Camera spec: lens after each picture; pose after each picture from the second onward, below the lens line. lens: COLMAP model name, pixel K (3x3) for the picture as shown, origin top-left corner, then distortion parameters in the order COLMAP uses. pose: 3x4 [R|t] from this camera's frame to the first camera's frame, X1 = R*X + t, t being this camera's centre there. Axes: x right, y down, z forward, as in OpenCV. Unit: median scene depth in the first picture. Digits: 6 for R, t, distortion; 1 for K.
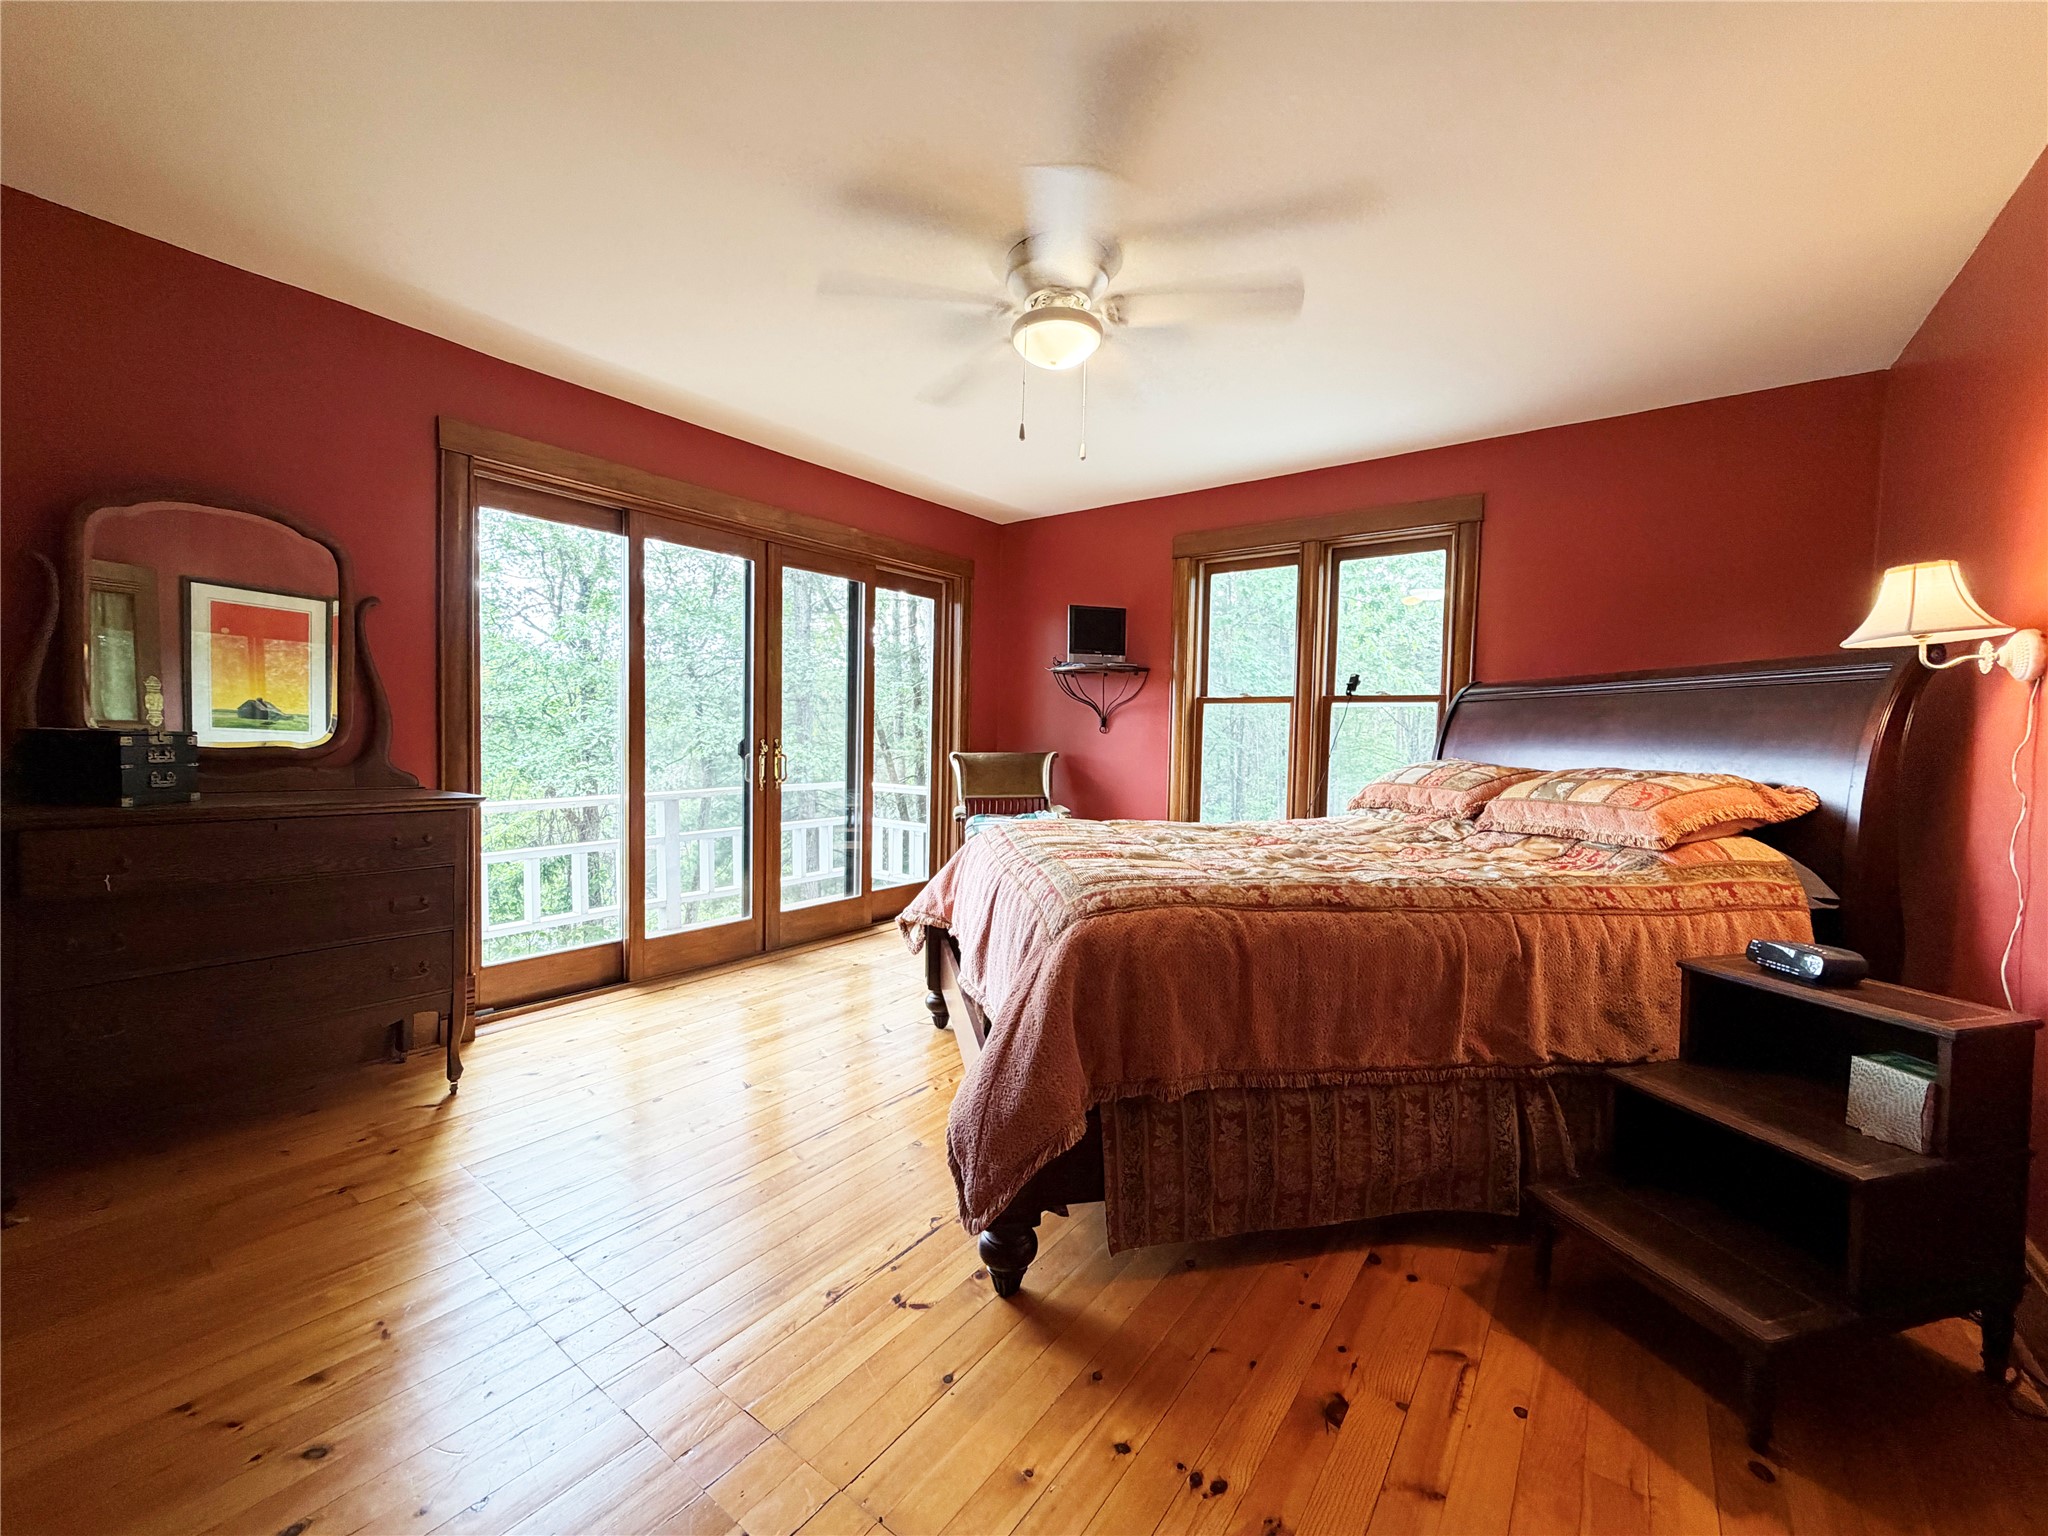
lens RADIAL K [[811.7, 0, 1027.3], [0, 811.7, 766.3], [0, 0, 1]] dist [-0.001176, 0.000676]
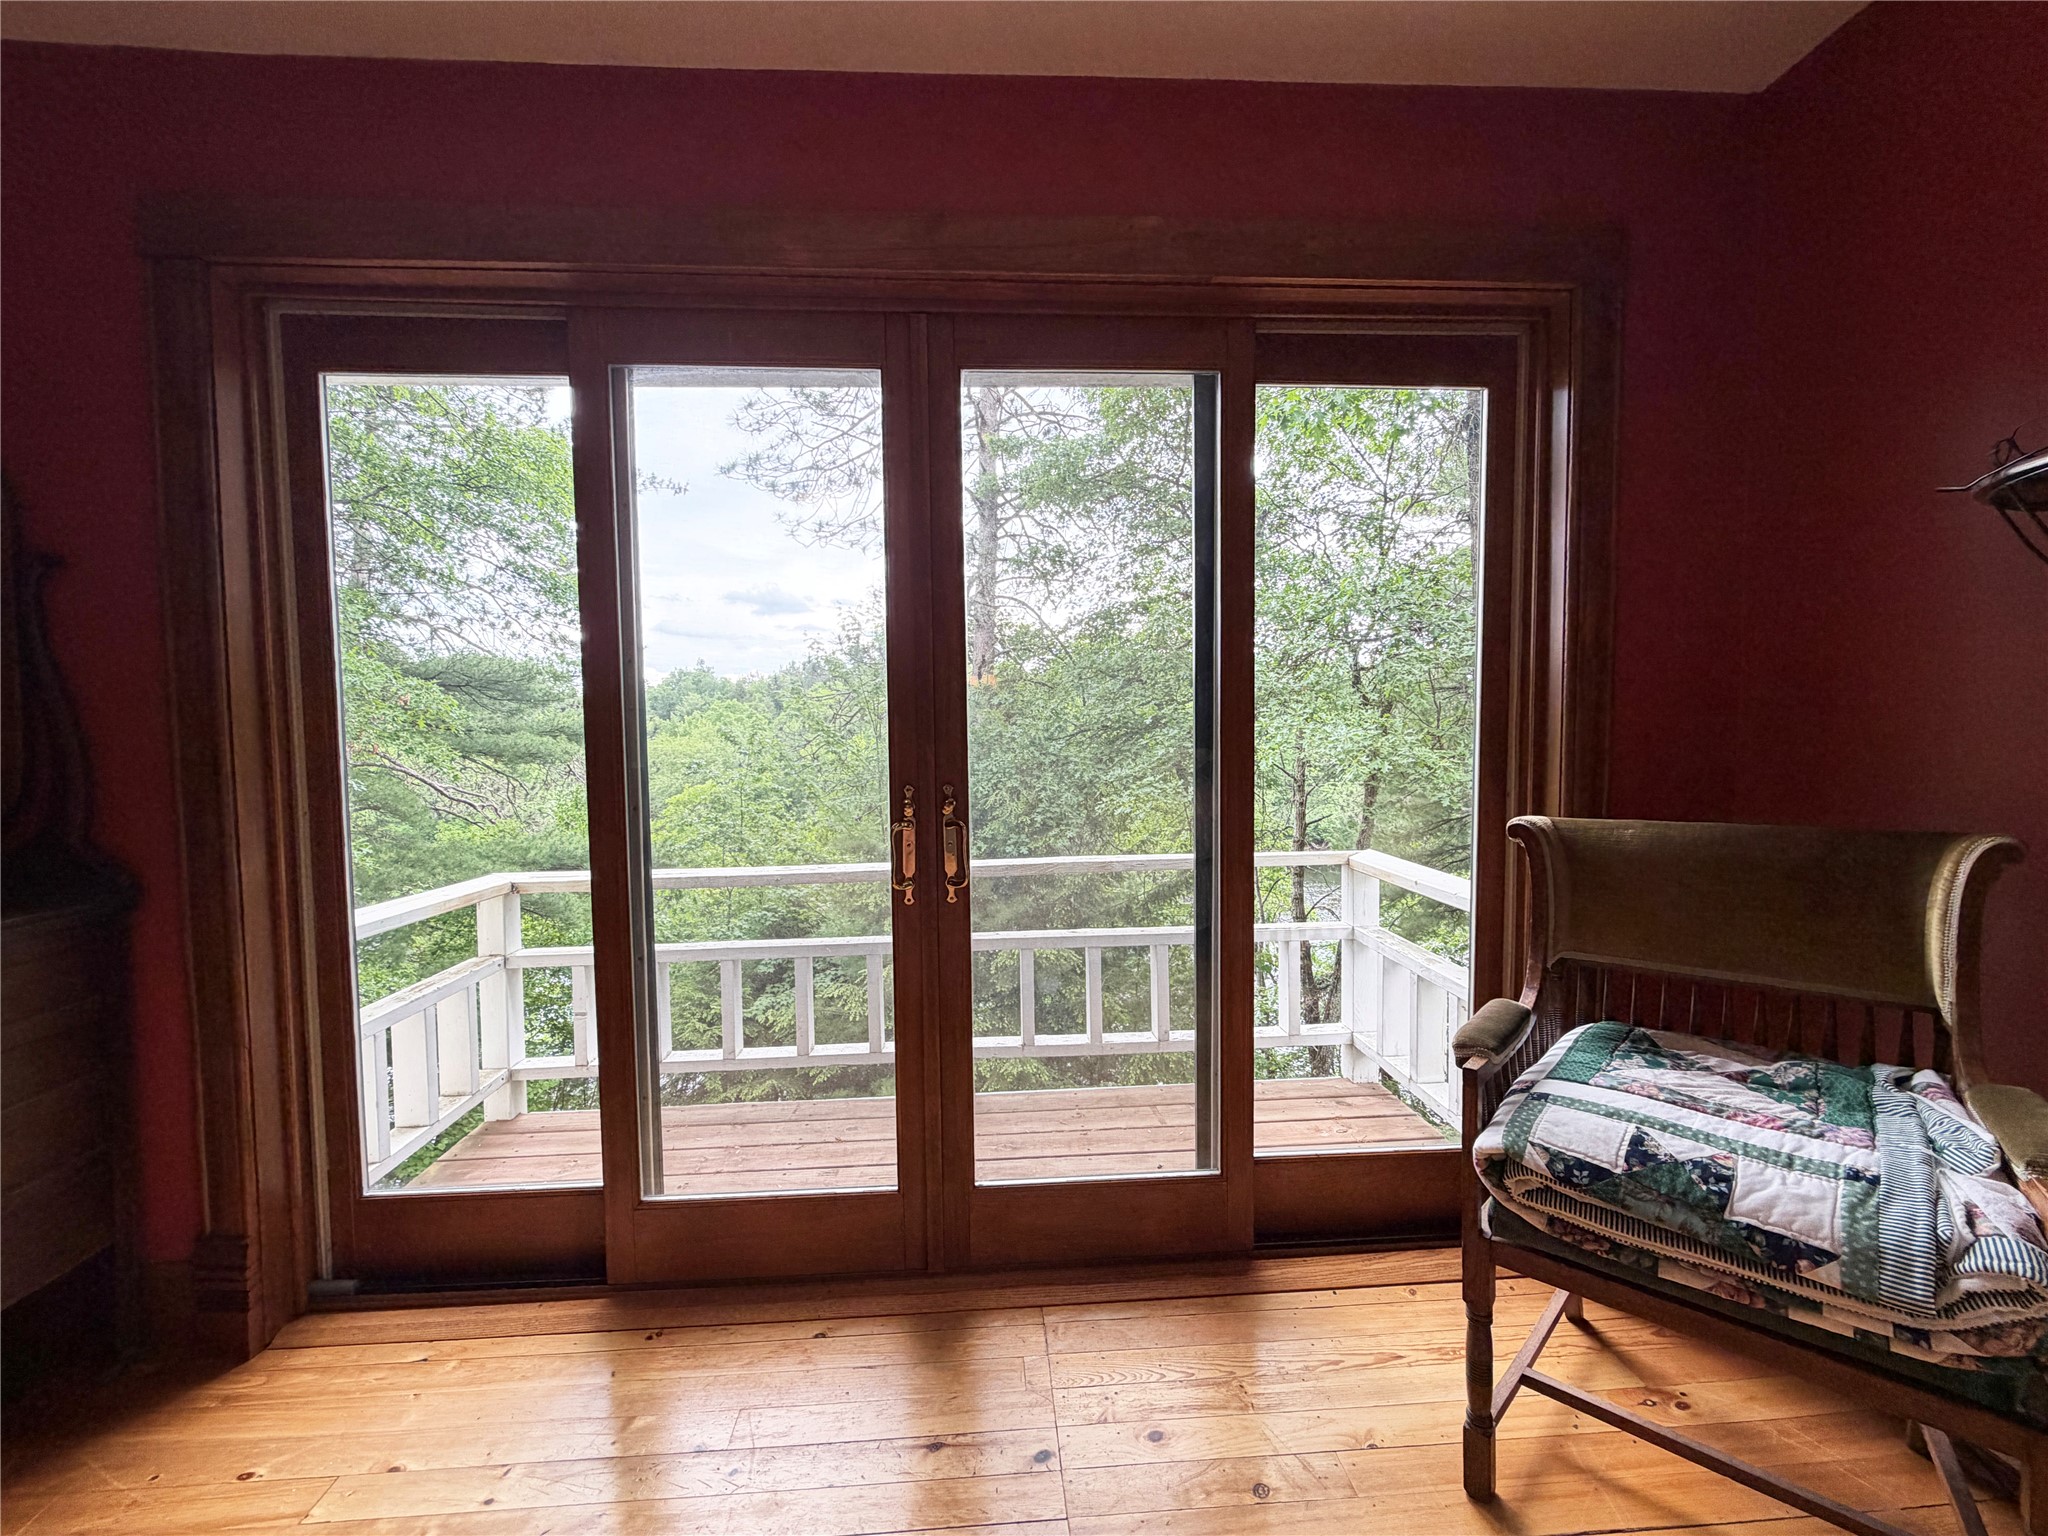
lens RADIAL K [[811.7, 0, 1017.6], [0, 811.7, 771.9], [0, 0, 1]] dist [-0.001176, 0.000676]
pose [[0.630123, 0.011636, -0.776408, 0.043256], [-0.007045, 0.999932, 0.009268, -0.044097], [0.776463, -0.000370, 0.630162, 0.739608]]
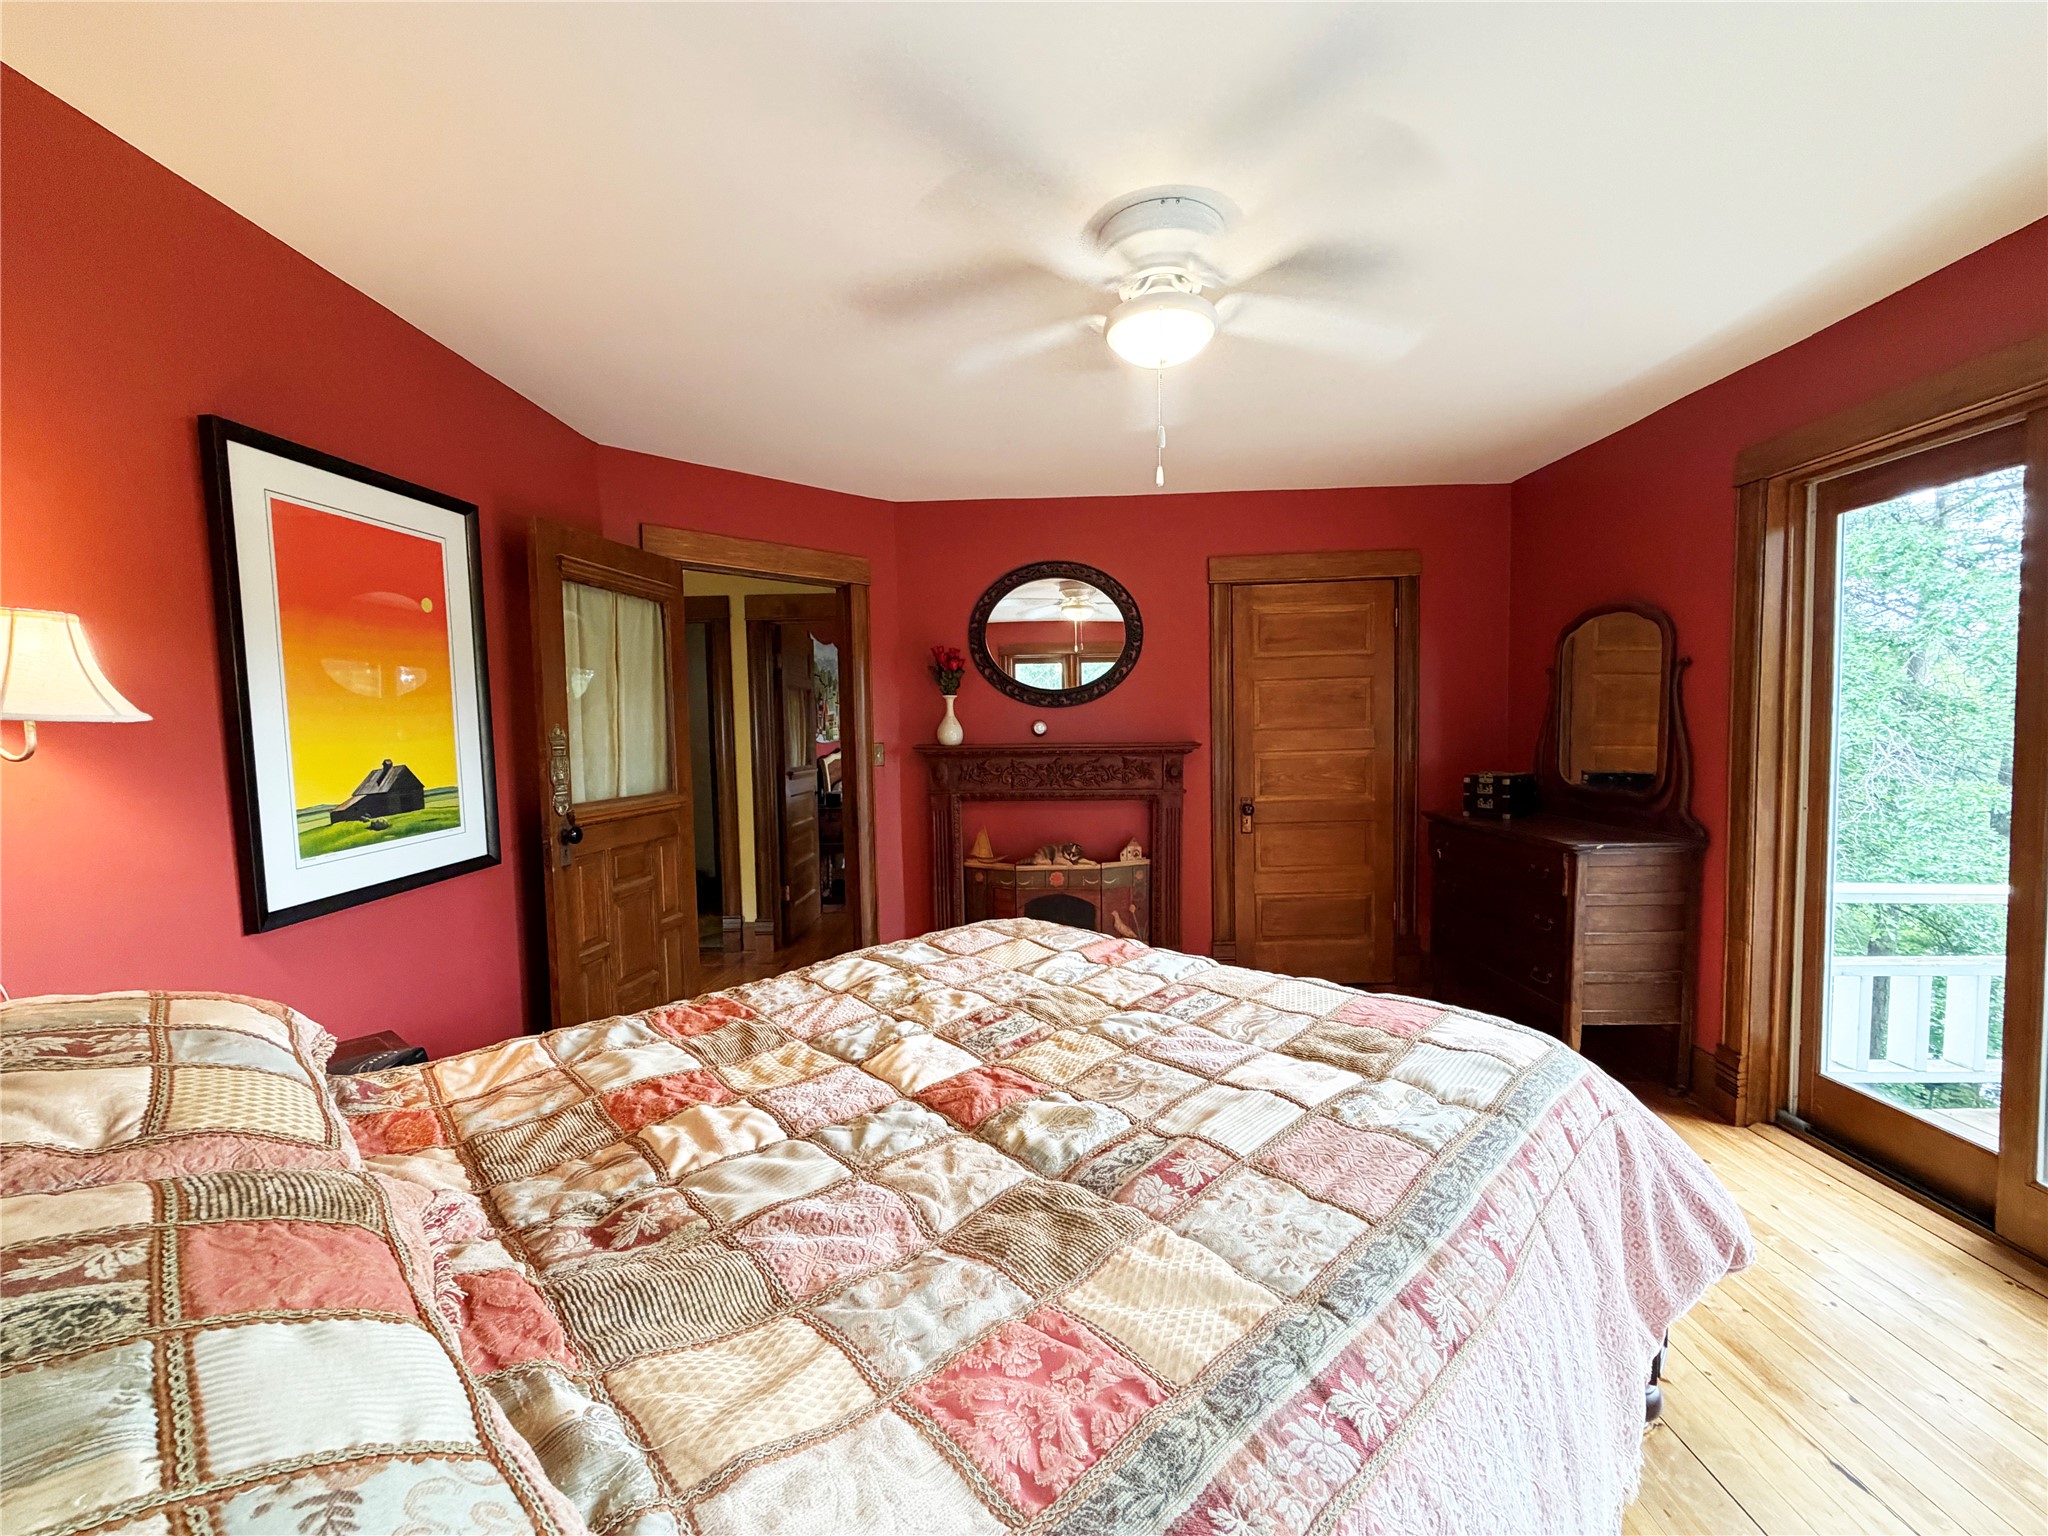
lens RADIAL K [[811.7, 0, 1021.4], [0, 811.7, 756.6], [0, 0, 1]] dist [-0.001176, 0.000676]
pose [[-0.827362, 0.014829, -0.561473, 0.351573], [-0.022110, 0.998017, 0.058939, -0.080095], [0.561233, 0.061178, -0.825393, 0.896947]]
